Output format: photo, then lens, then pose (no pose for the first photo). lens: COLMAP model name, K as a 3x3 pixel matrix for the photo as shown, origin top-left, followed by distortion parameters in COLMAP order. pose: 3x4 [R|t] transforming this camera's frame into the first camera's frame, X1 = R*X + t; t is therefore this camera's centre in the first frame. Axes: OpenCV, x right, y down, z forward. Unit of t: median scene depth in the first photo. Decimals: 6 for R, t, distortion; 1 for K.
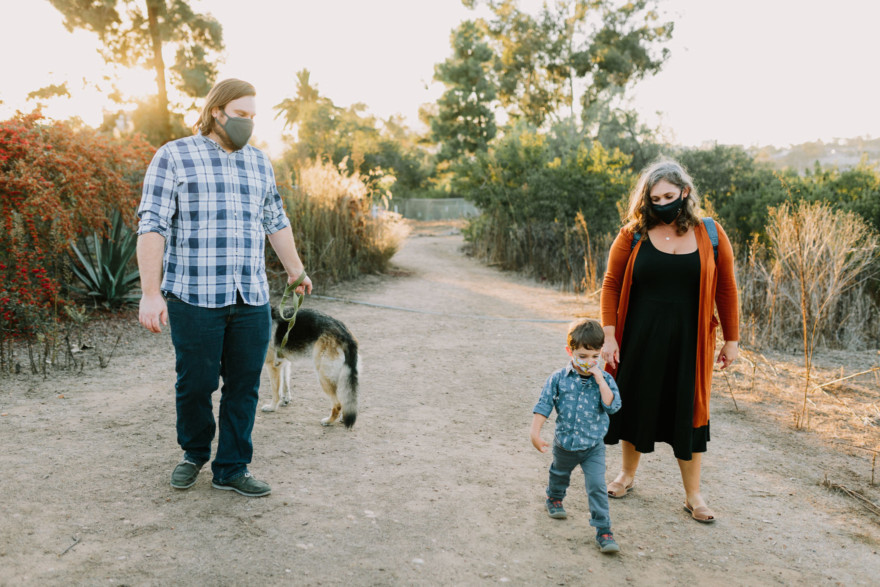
lens RADIAL K [[856.8, 0, 407.6], [0, 856.8, 290.8], [0, 0, 1]] dist [-0.012841, 0.013649]
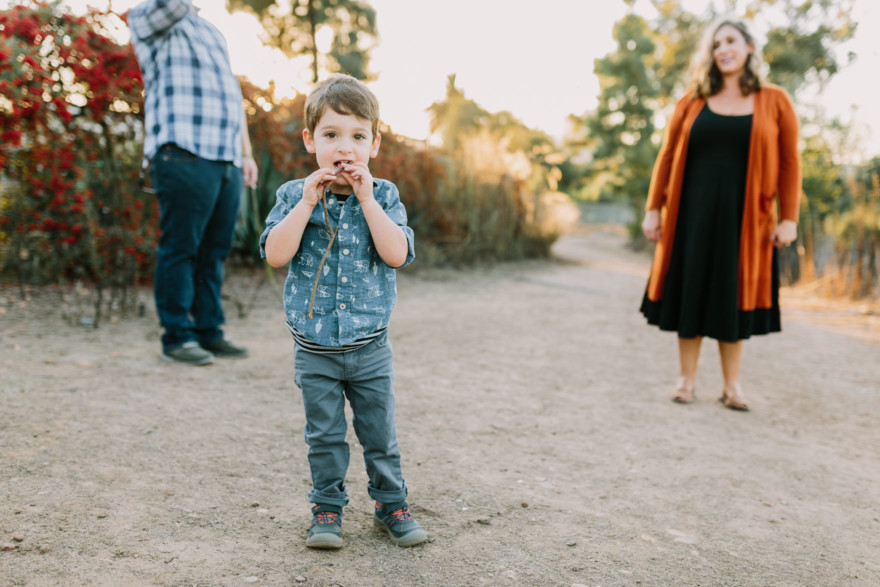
lens RADIAL K [[856.8, 0, 407.6], [0, 856.8, 290.8], [0, 0, 1]] dist [-0.012841, 0.013649]
pose [[0.986293, 0.050788, -0.156991, -0.111757], [-0.052130, 0.998630, -0.004438, 0.089293], [0.156550, 0.012562, 0.987590, 0.332706]]
